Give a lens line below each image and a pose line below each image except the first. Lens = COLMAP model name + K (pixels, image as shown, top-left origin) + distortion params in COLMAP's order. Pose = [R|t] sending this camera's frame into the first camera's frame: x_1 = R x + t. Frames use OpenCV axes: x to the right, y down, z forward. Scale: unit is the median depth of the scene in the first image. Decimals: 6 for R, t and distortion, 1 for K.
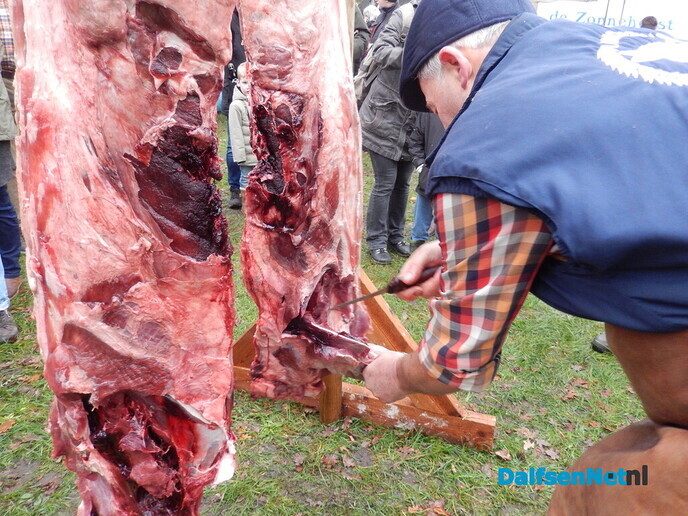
lens RADIAL K [[533.2, 0, 343.2], [0, 533.2, 257.2], [0, 0, 1]] dist [0.038918, 0.007506]
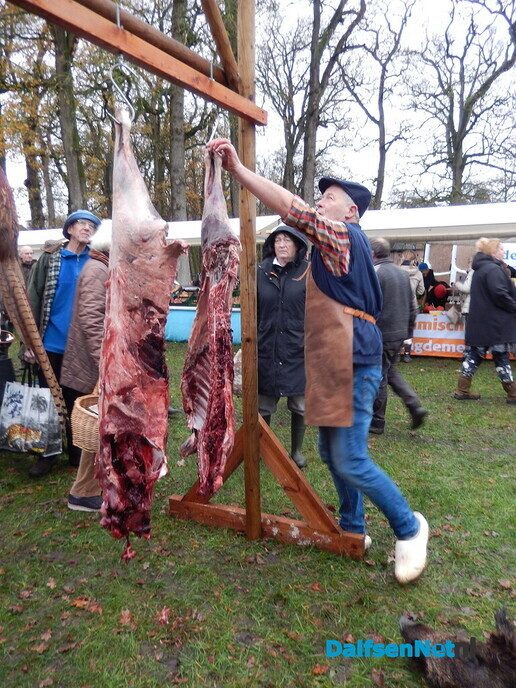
lens RADIAL K [[443.2, 0, 244.6], [0, 443.2, 354.9], [0, 0, 1]] dist [-0.006589, -0.004169]
pose [[0.989839, 0.010438, -0.141812, 0.492510], [-0.041145, 0.975664, -0.215376, 0.341797], [0.136113, 0.219023, 0.966179, -1.162070]]
